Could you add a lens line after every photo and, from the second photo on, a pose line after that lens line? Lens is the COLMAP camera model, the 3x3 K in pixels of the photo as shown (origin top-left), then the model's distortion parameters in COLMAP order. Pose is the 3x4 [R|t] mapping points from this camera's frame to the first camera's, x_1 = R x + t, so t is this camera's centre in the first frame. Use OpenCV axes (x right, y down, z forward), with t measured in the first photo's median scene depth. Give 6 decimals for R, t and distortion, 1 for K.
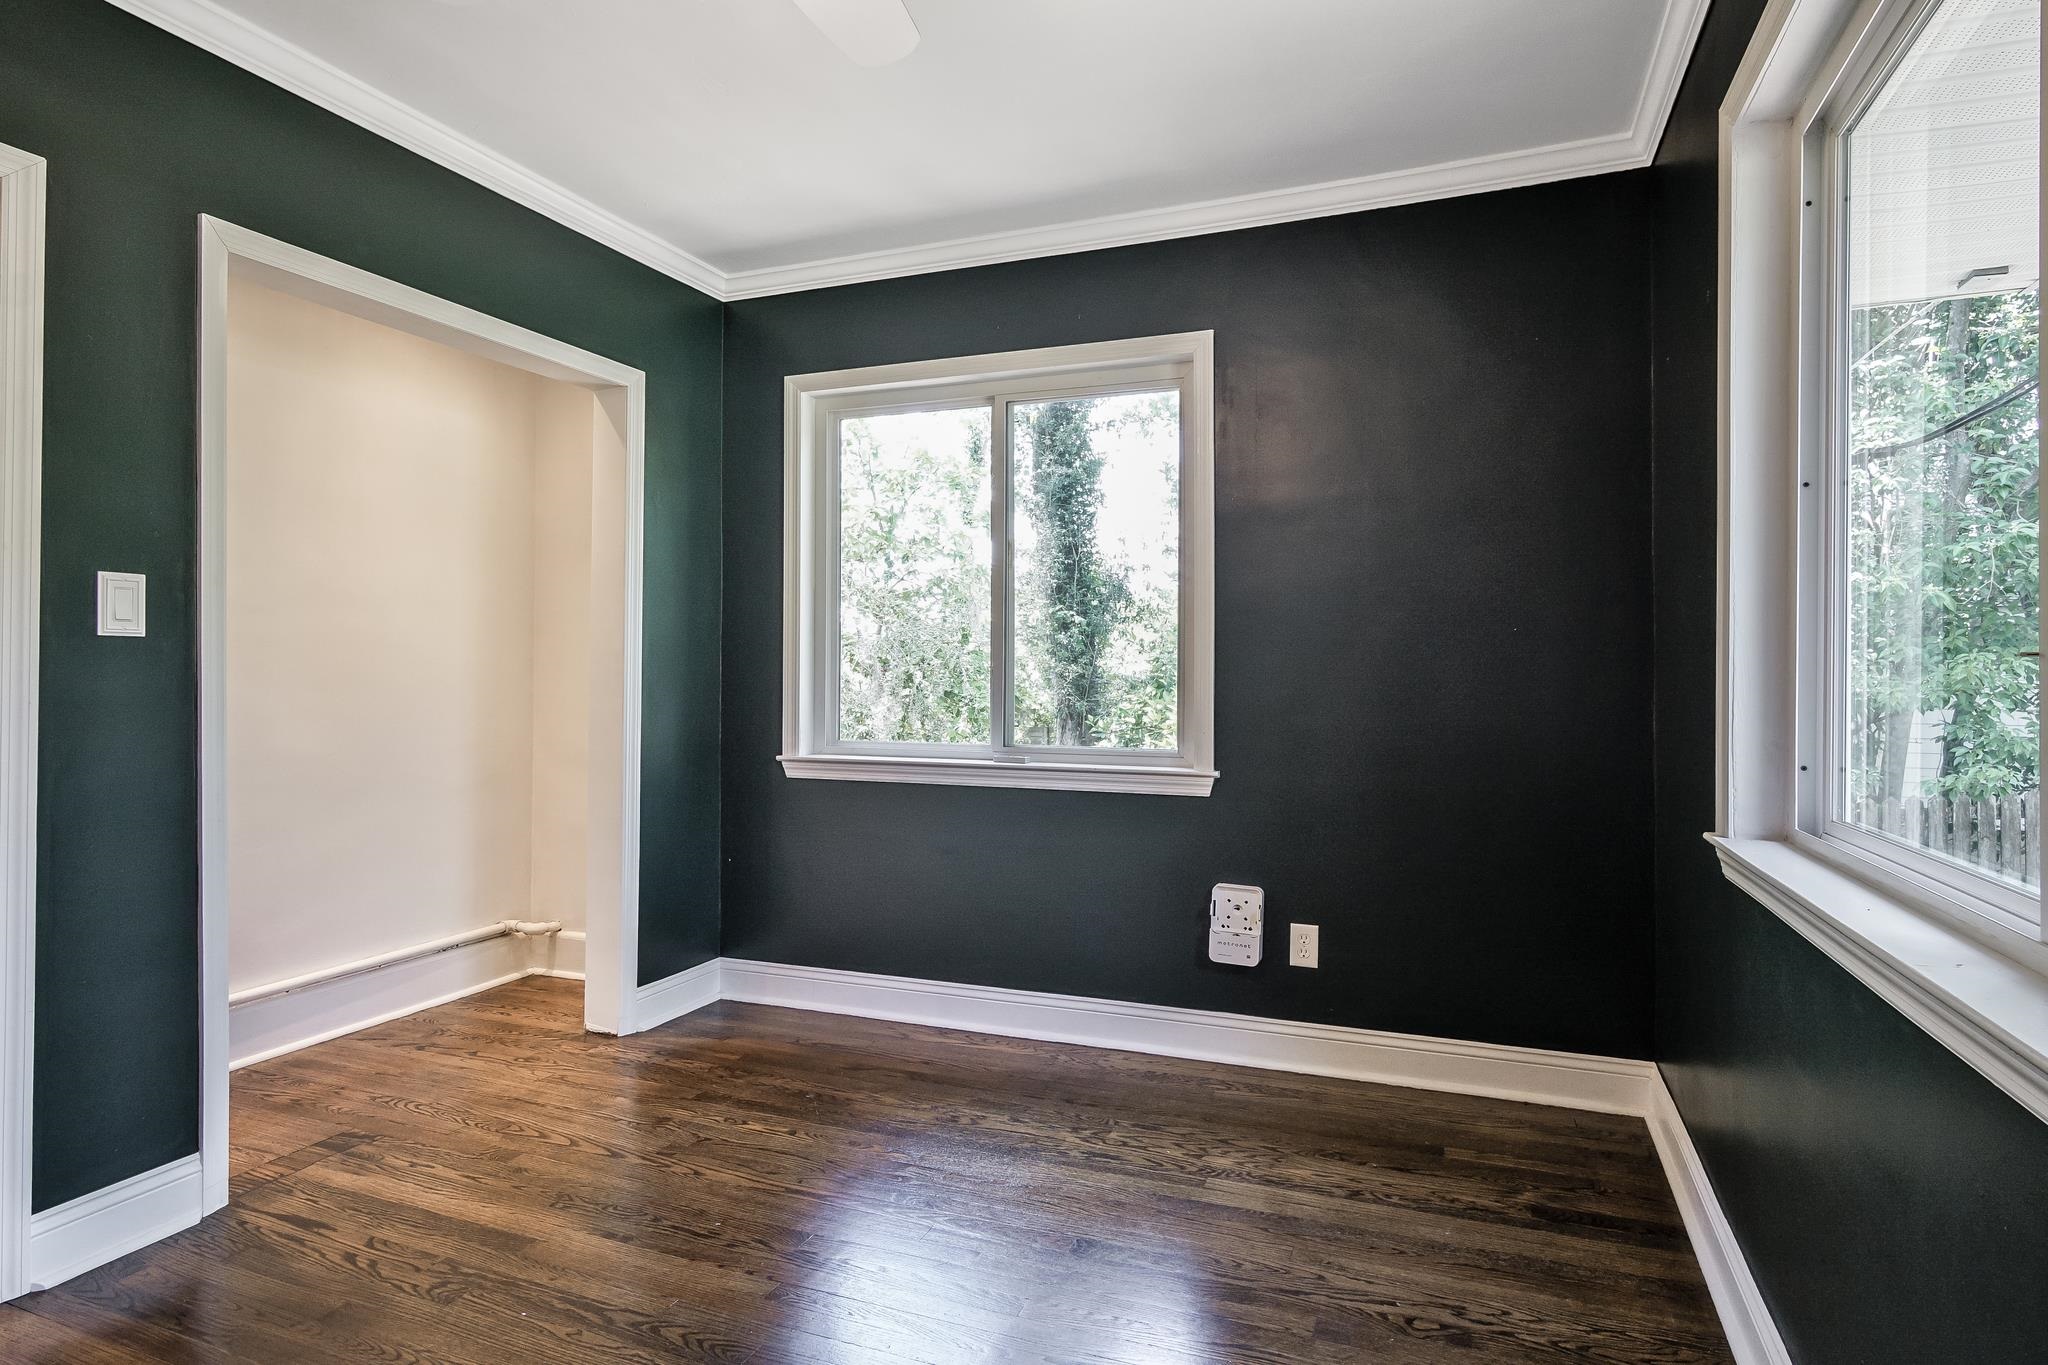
lens RADIAL K [[1114.0, 0, 1018.4], [0, 1114.0, 676.0], [0, 0, 1]] dist [-0.004688, 0.000027]
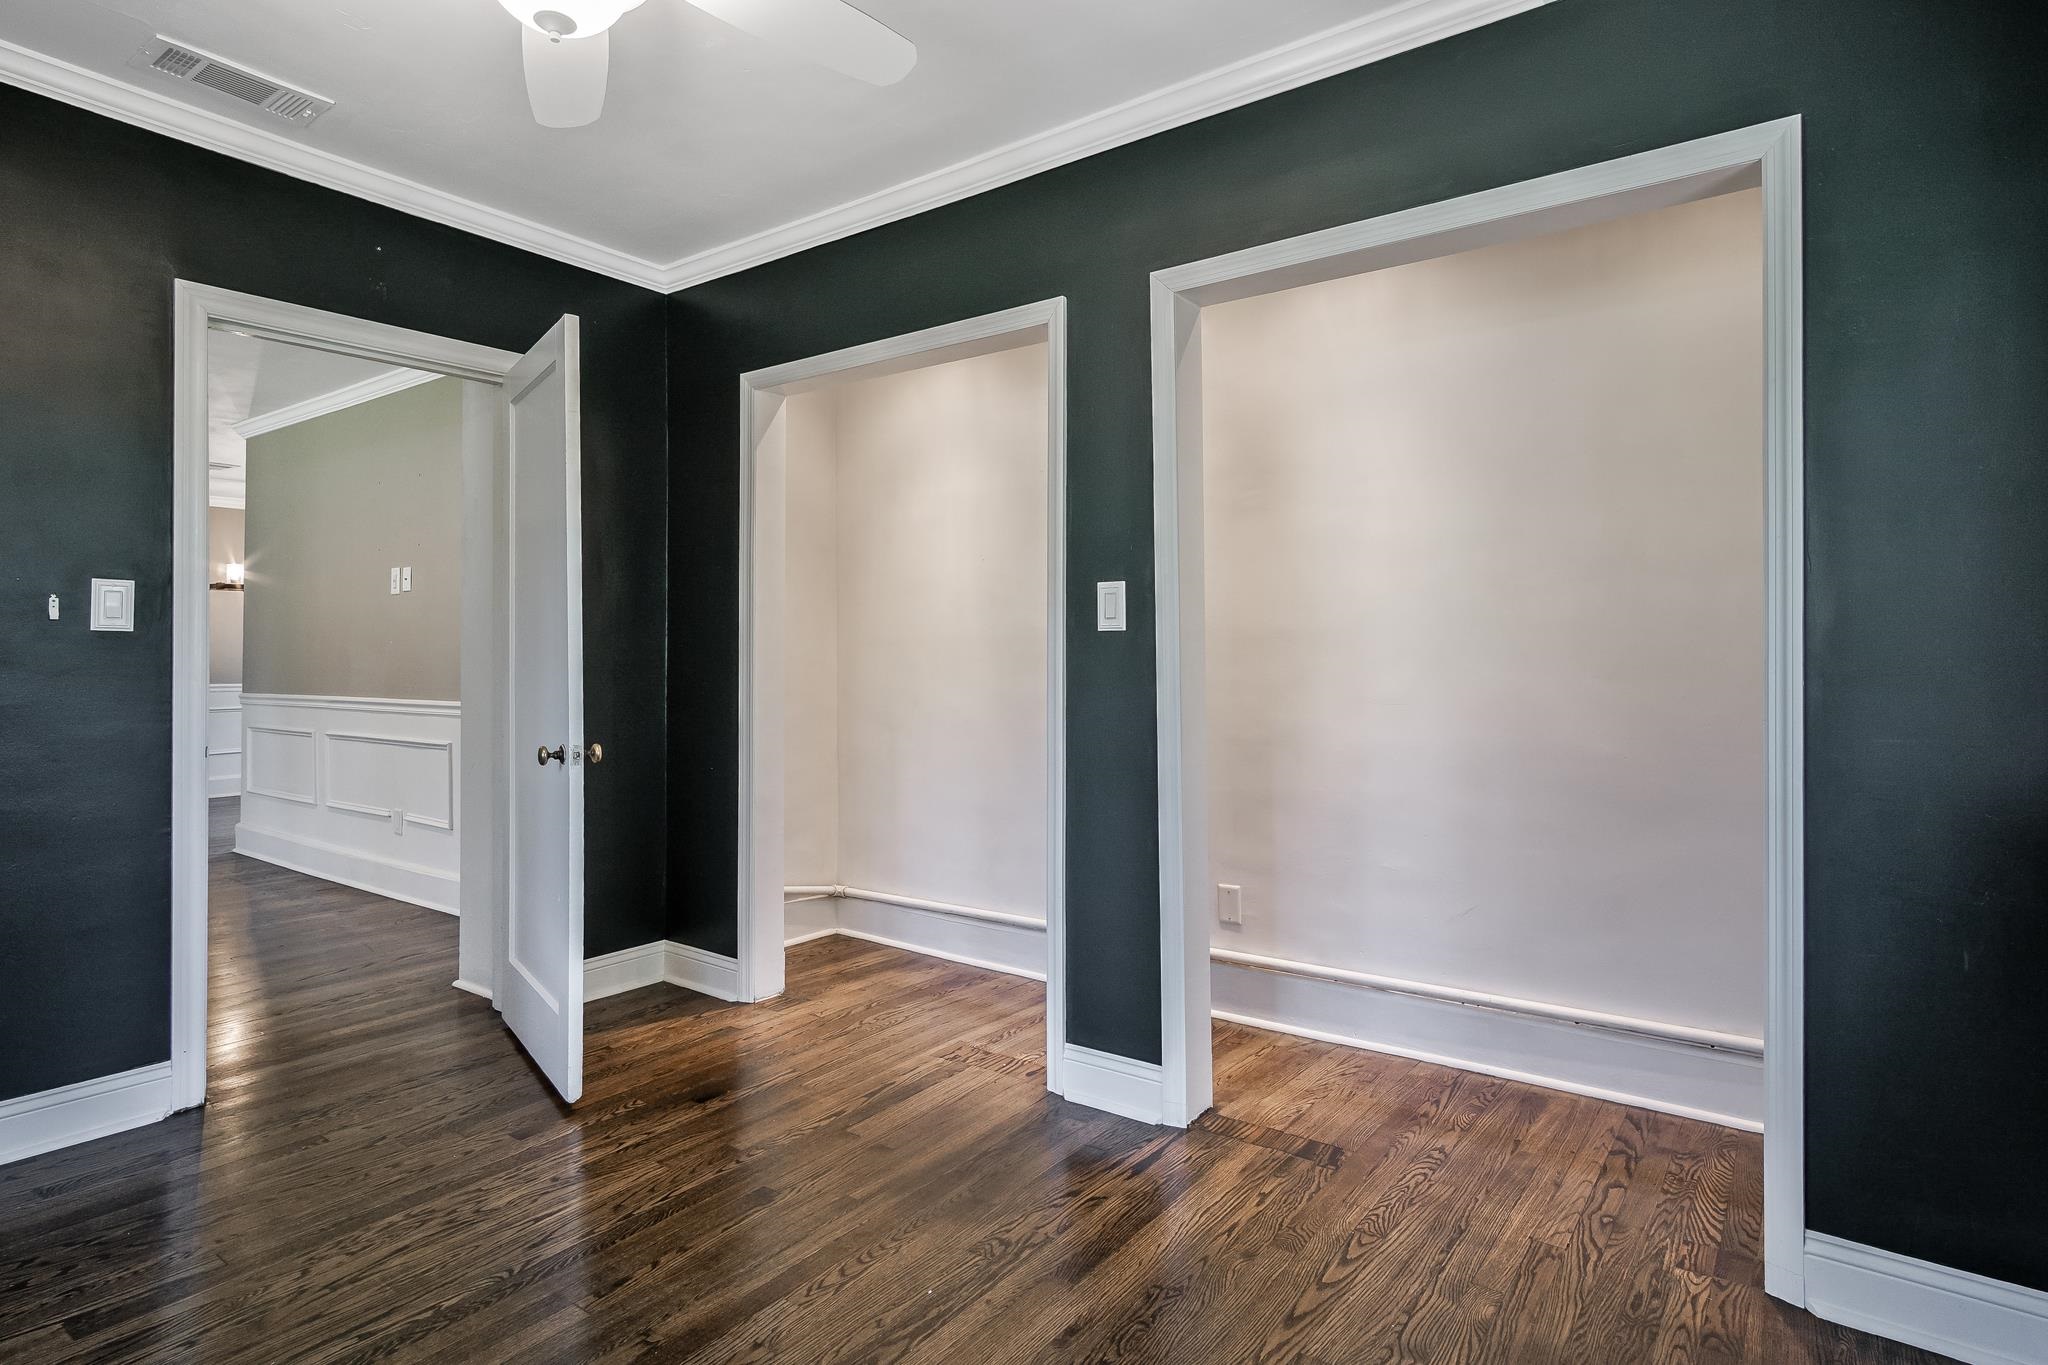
lens RADIAL K [[1114.0, 0, 1014.5], [0, 1114.0, 674.3], [0, 0, 1]] dist [-0.004688, 0.000027]
pose [[-0.264448, 0.008354, -0.964364, 0.380013], [-0.003194, 0.999949, 0.009538, 0.001990], [0.964395, 0.005603, -0.264408, 1.006729]]
